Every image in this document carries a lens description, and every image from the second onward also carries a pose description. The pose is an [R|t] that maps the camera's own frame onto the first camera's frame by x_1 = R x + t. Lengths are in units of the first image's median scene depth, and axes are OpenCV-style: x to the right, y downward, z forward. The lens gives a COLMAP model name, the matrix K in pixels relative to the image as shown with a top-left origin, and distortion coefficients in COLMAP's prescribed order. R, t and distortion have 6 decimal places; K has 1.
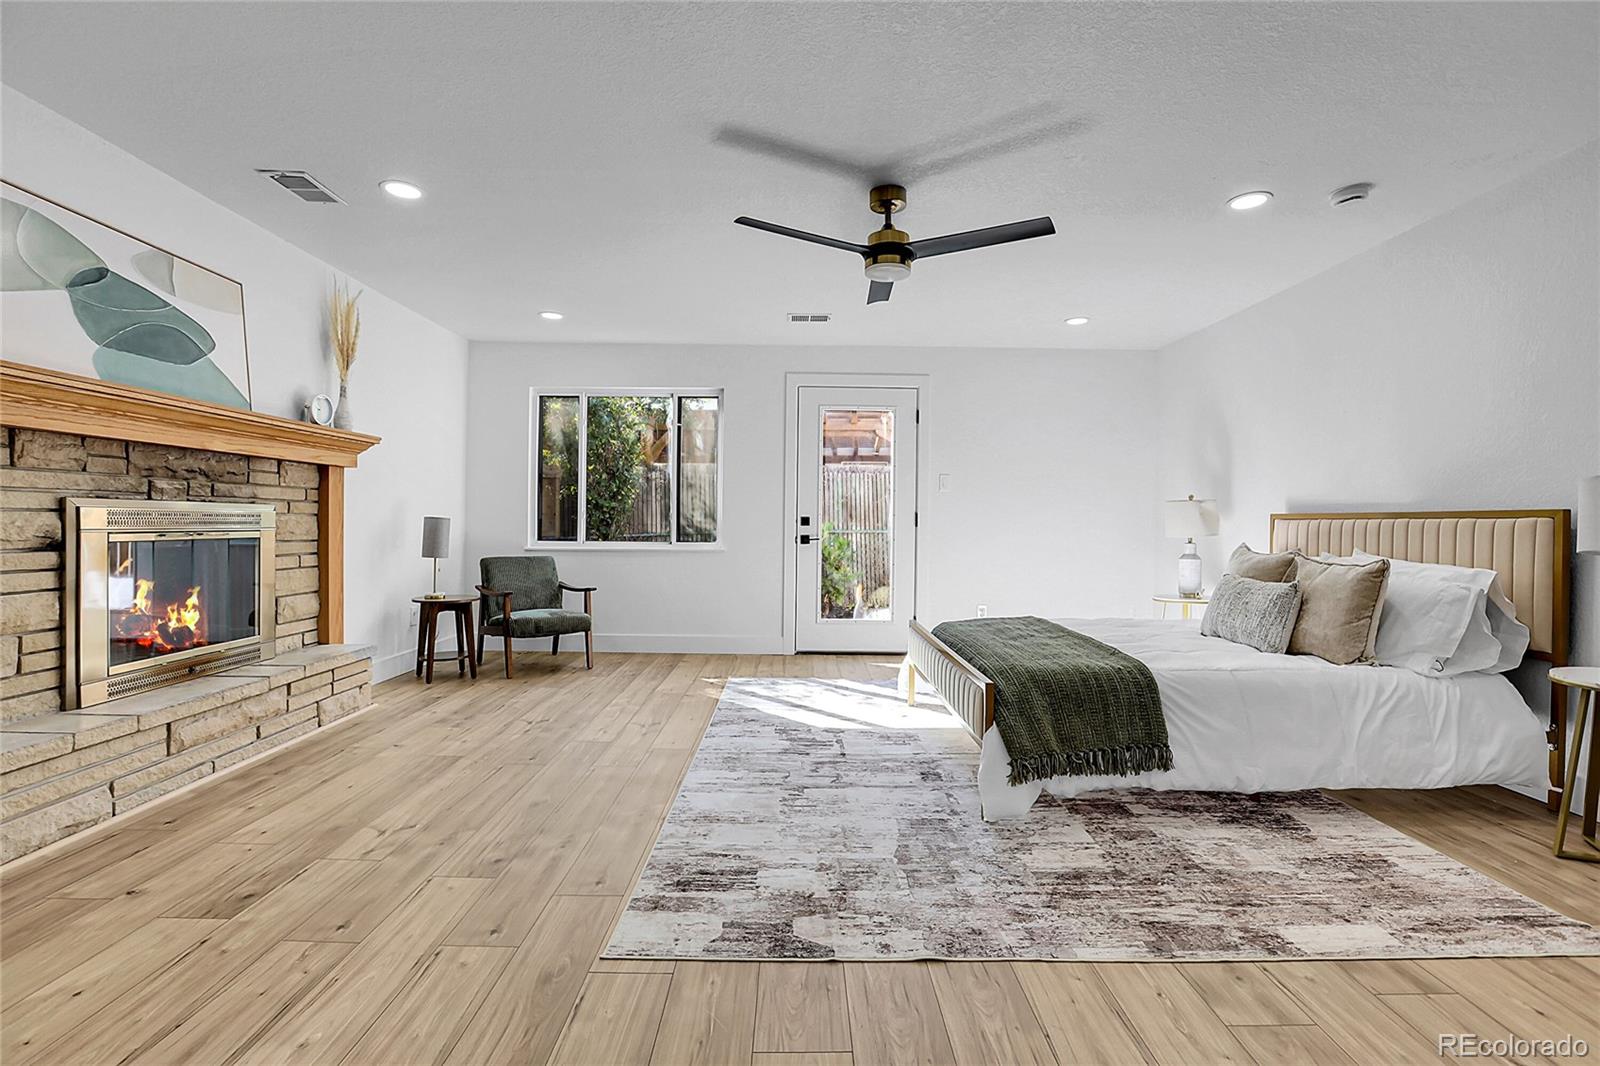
lens RADIAL K [[730.9, 0, 802.1], [0, 730.9, 523.2], [0, 0, 1]] dist [-0.050756, 0.013526]
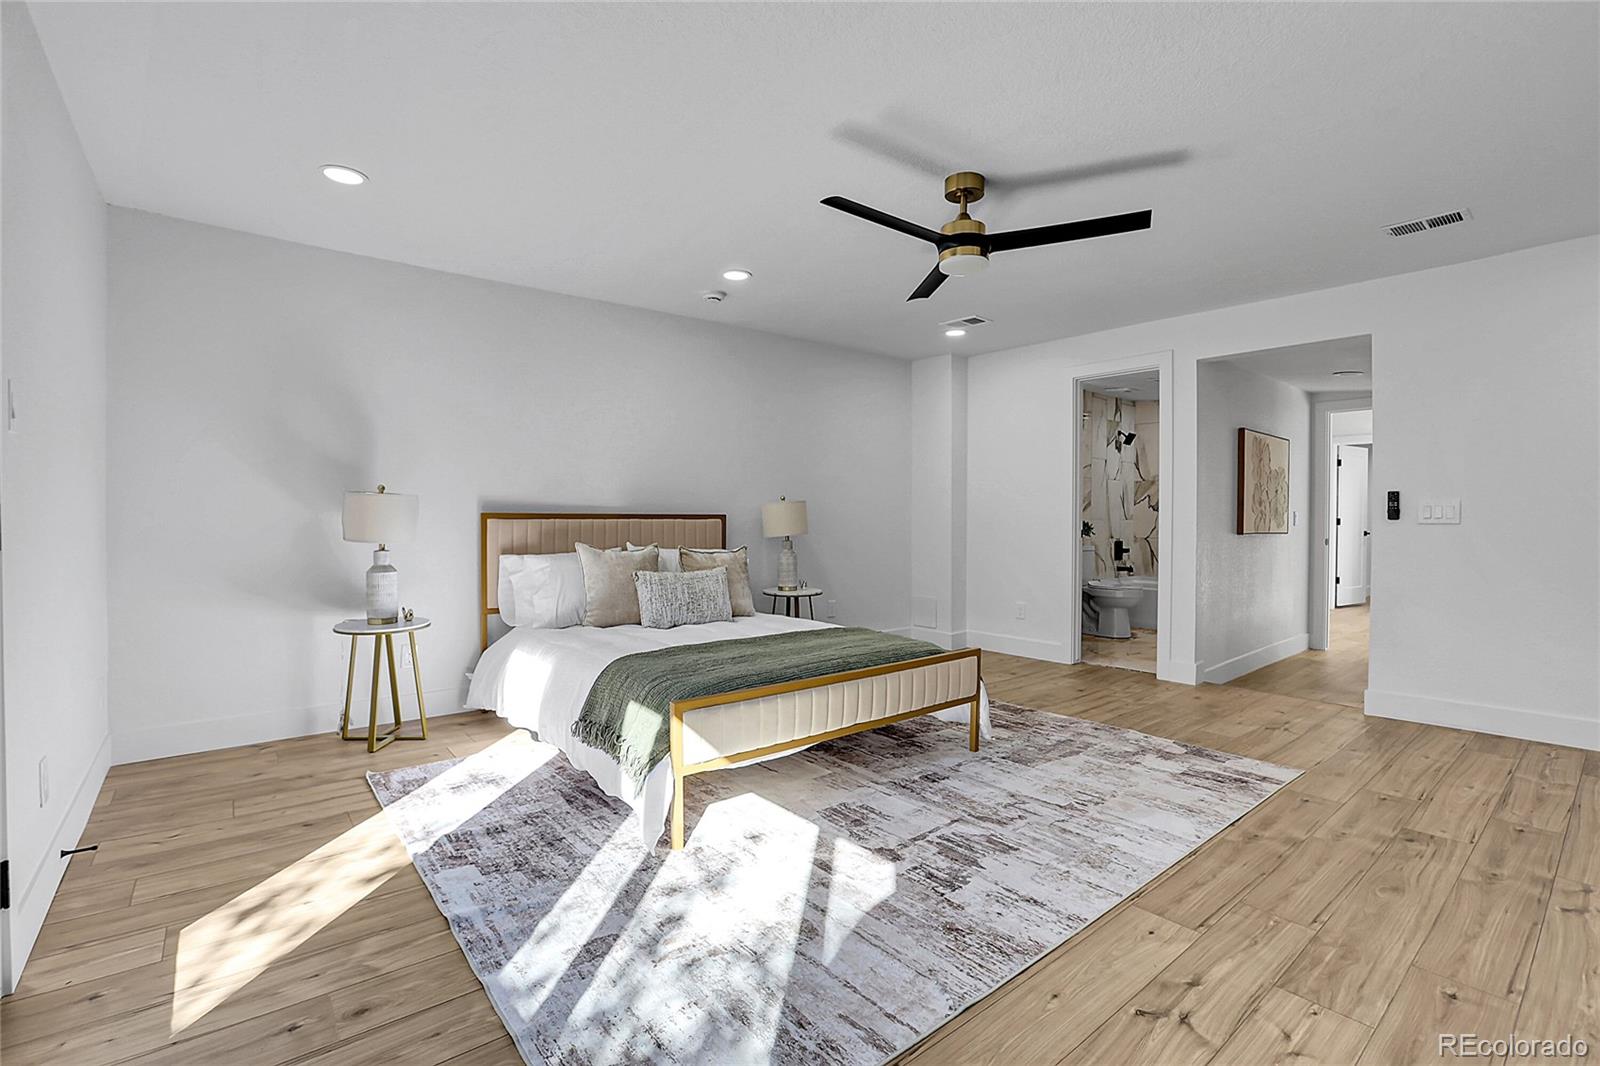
lens RADIAL K [[730.9, 0, 812.4], [0, 730.9, 540.1], [0, 0, 1]] dist [-0.050756, 0.013526]
pose [[-0.641533, -0.030587, 0.766486, -0.520024], [-0.006360, 0.999382, 0.034558, -0.019666], [-0.767069, 0.017295, -0.641331, 1.908940]]
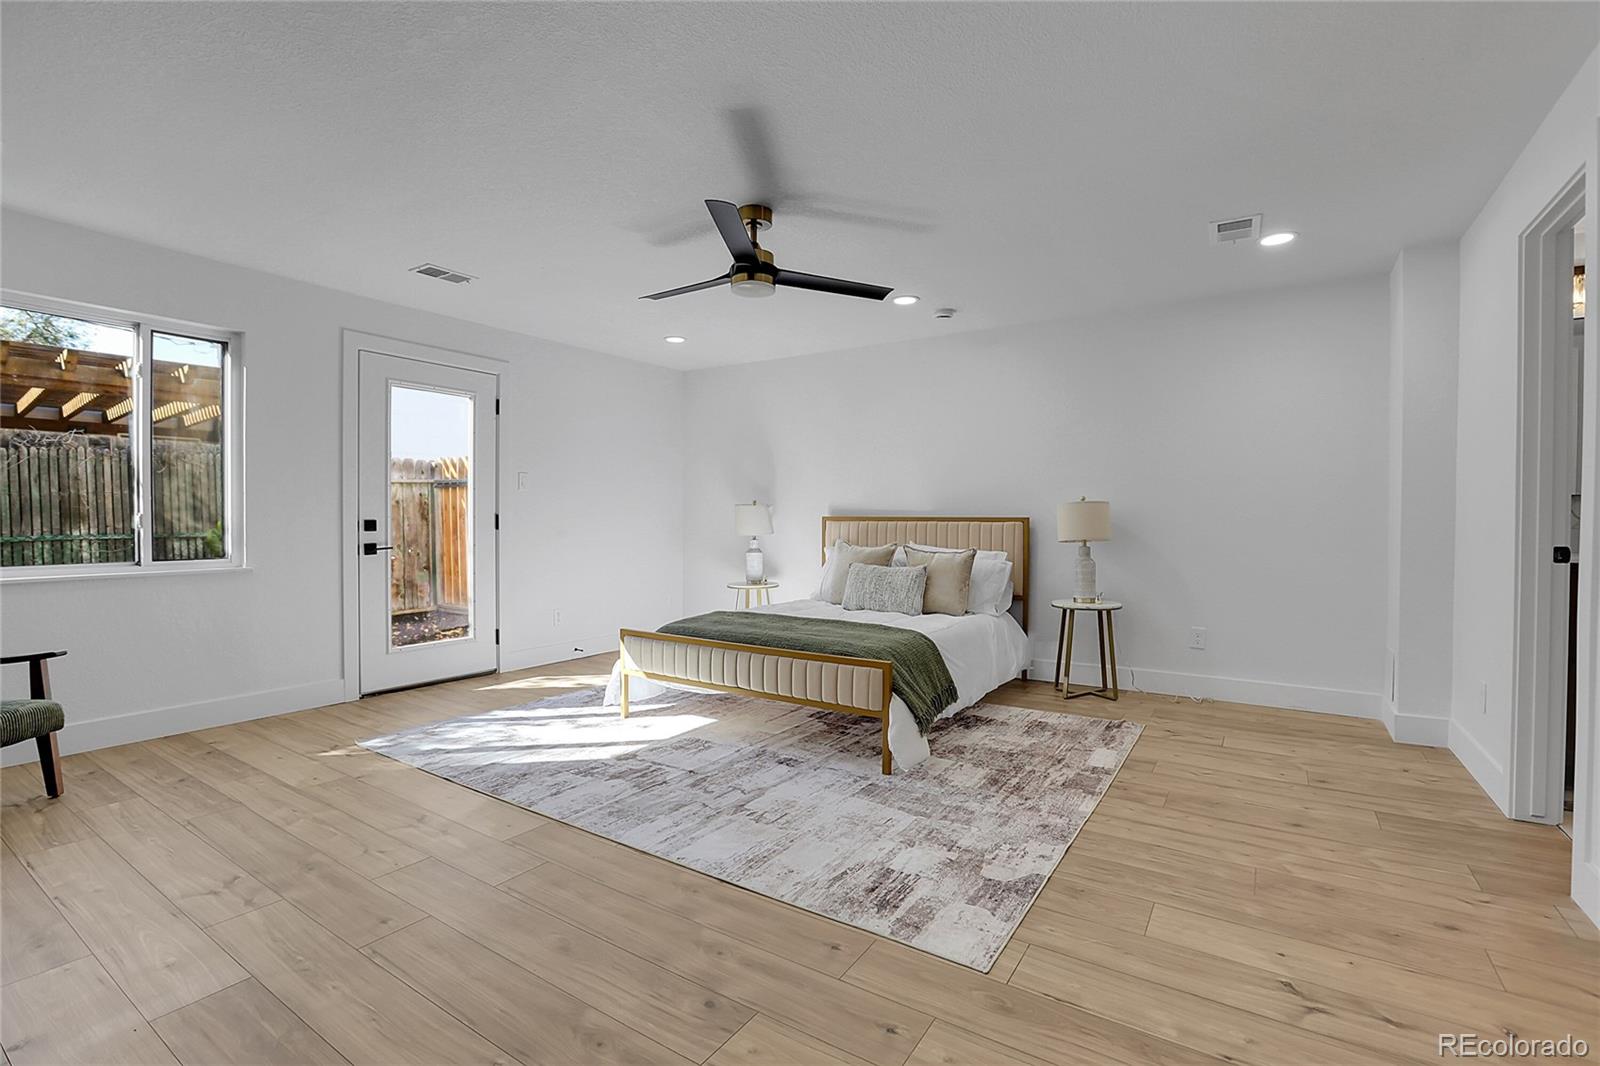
lens RADIAL K [[730.9, 0, 802.3], [0, 730.9, 532.8], [0, 0, 1]] dist [-0.050756, 0.013526]
pose [[0.546595, -0.024228, 0.837047, -0.782637], [0.000756, 0.999595, 0.028439, -0.033068], [-0.837397, -0.014912, 0.546392, 0.412375]]
